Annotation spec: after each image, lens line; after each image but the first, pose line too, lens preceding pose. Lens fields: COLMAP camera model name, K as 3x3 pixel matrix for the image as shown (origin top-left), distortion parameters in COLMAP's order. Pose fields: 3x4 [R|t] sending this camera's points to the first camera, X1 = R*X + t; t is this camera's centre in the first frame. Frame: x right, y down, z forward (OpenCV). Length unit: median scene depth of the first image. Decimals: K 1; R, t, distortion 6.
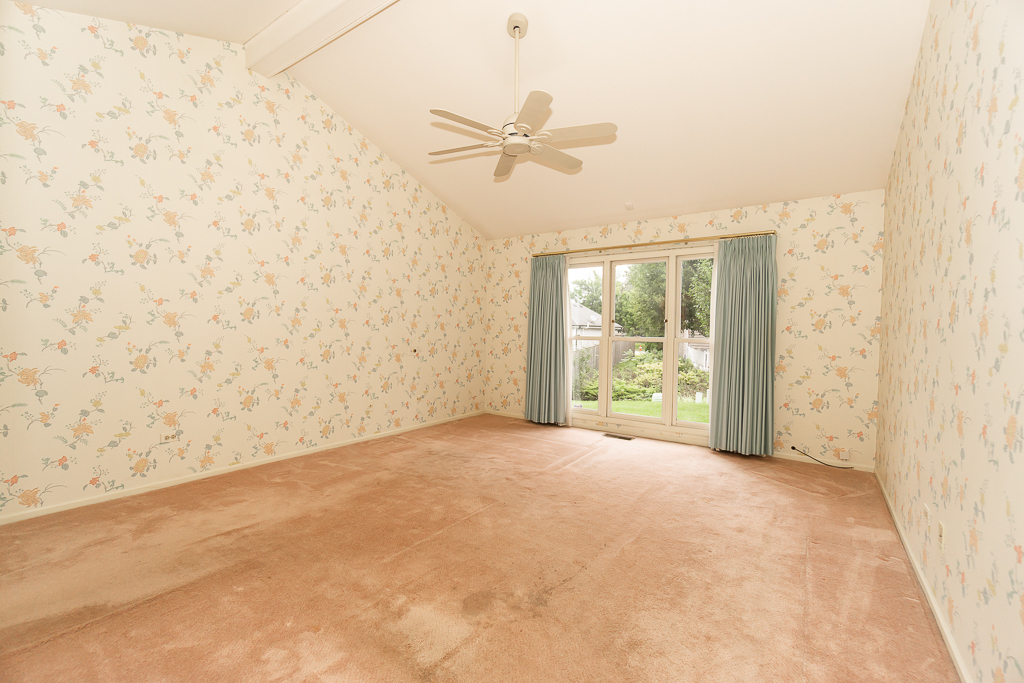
lens RADIAL K [[442.9, 0, 505.1], [0, 442.9, 337.2], [0, 0, 1]] dist [-0.005484, 0.000860]
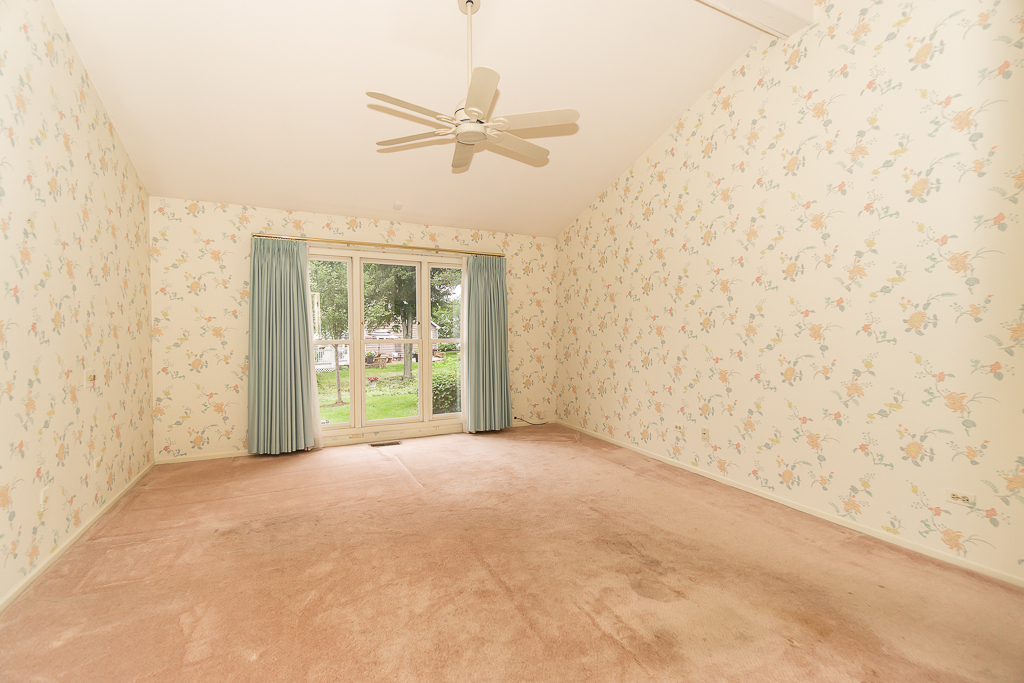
lens RADIAL K [[442.9, 0, 507.5], [0, 442.9, 340.0], [0, 0, 1]] dist [-0.005484, 0.000860]
pose [[0.482121, -0.031327, 0.875545, -0.497187], [0.024240, 0.999455, 0.022413, -0.016559], [-0.875769, 0.010418, 0.482617, 0.339709]]
